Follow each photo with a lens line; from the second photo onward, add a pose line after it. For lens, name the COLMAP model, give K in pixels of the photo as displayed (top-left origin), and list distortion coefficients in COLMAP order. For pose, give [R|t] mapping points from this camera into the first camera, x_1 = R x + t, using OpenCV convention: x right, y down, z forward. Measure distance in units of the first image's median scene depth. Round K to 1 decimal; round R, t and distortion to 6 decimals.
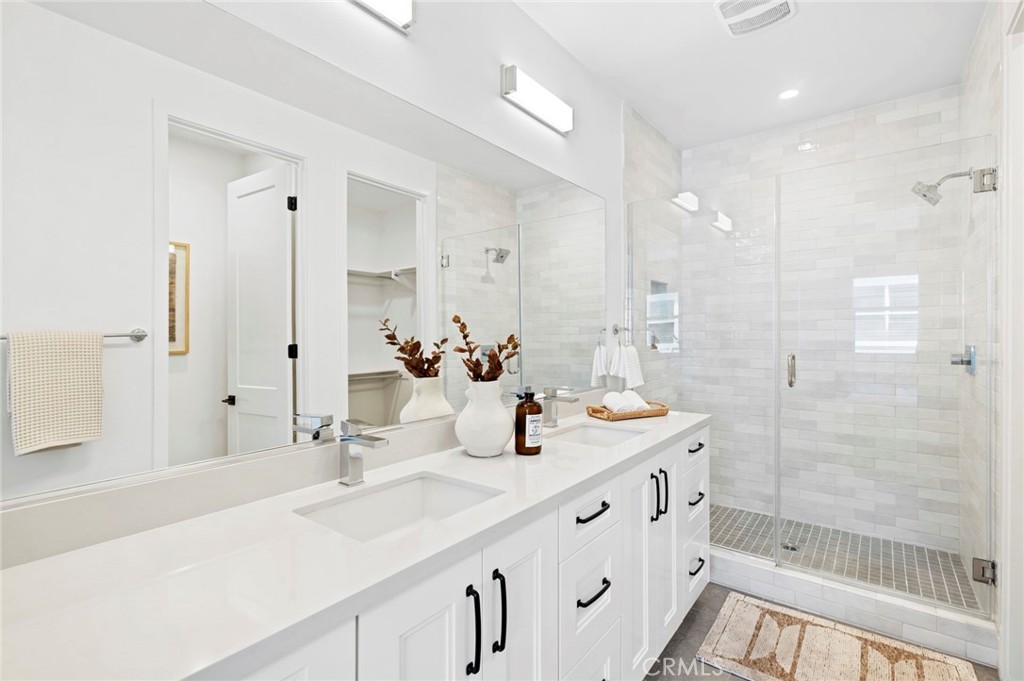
lens RADIAL K [[475.8, 0, 511.5], [0, 475.8, 334.2], [0, 0, 1]] dist [0.005122, -0.002641]
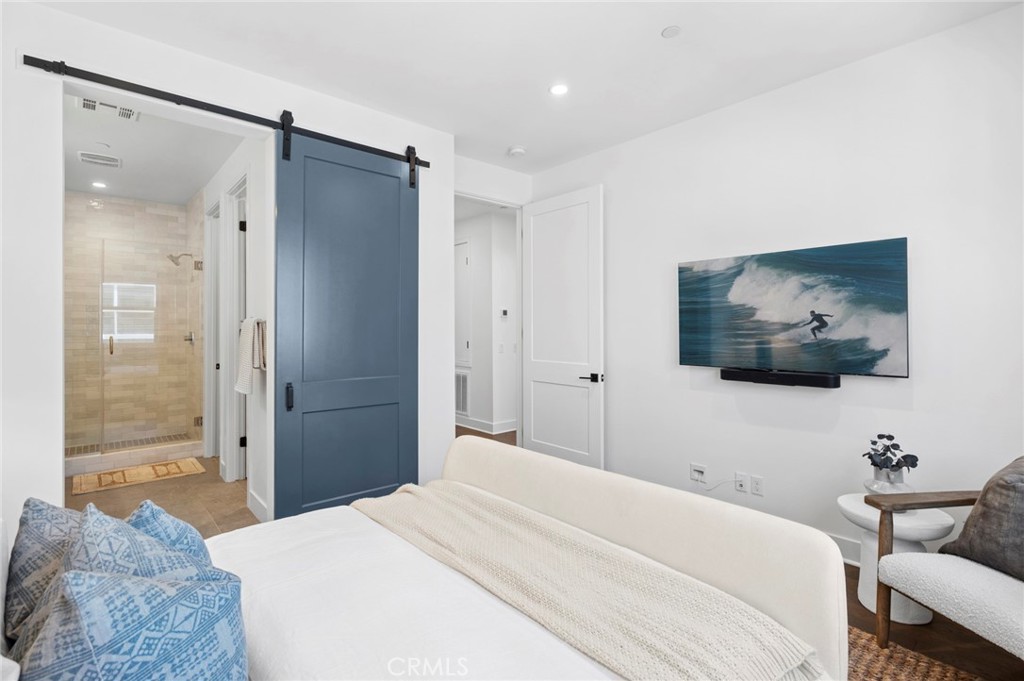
lens RADIAL K [[475.8, 0, 510.9], [0, 475.8, 332.2], [0, 0, 1]] dist [0.005122, -0.002641]
pose [[0.188228, -0.001115, 0.982125, -0.822000], [0.000134, 0.999999, 0.001110, 0.019722], [-0.982125, -0.000078, 0.188228, -0.768945]]
